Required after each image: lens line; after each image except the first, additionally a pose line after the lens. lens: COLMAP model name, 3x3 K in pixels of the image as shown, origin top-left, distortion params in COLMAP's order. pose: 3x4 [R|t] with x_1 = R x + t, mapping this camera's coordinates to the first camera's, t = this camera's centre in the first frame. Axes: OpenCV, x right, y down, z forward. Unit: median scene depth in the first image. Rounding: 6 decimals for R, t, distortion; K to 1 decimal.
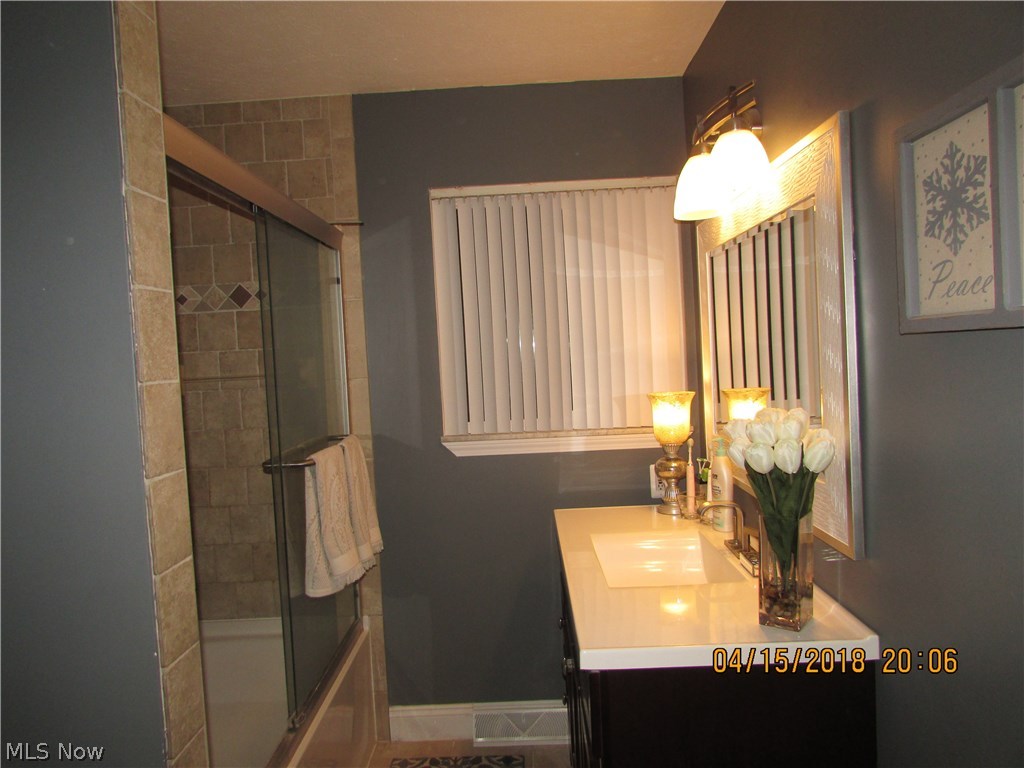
lens RADIAL K [[731.2, 0, 512.0], [0, 731.2, 384.0], [0, 0, 1]] dist [-0.022660, 0.008832]
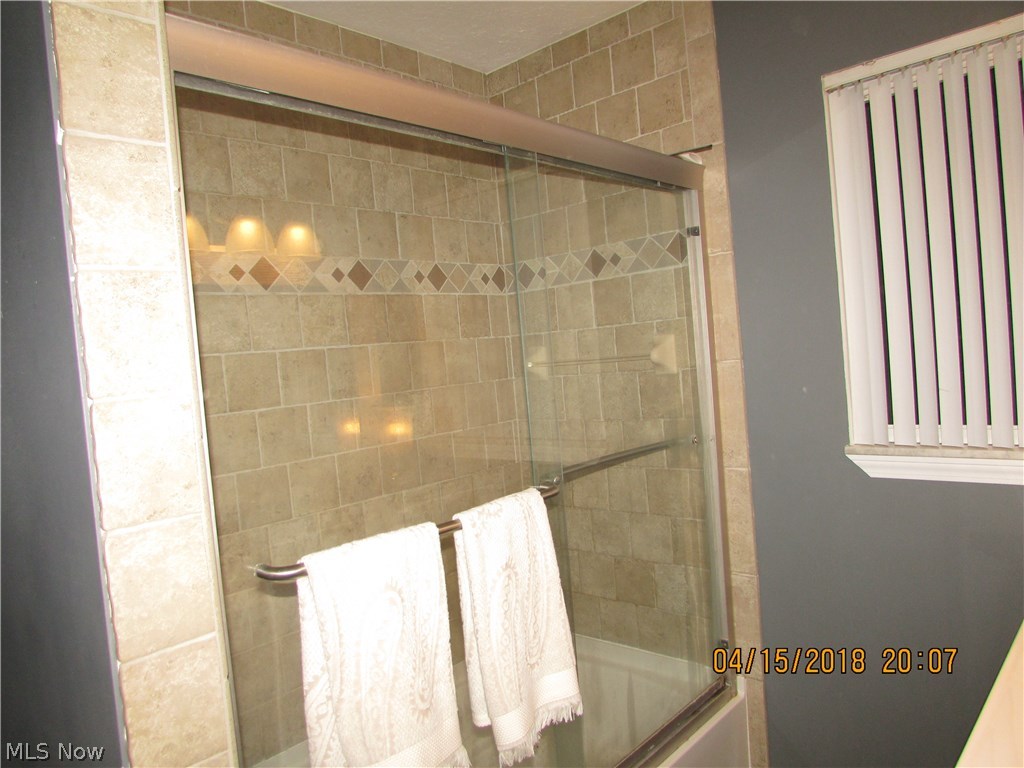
lens RADIAL K [[738.3, 0, 512.0], [0, 738.3, 384.0], [0, 0, 1]] dist [-0.040119, 0.035371]
pose [[0.752731, 0.012817, -0.658204, 0.119981], [0.016469, 0.999131, 0.038290, -0.016104], [0.658122, -0.039663, 0.751866, 0.303064]]
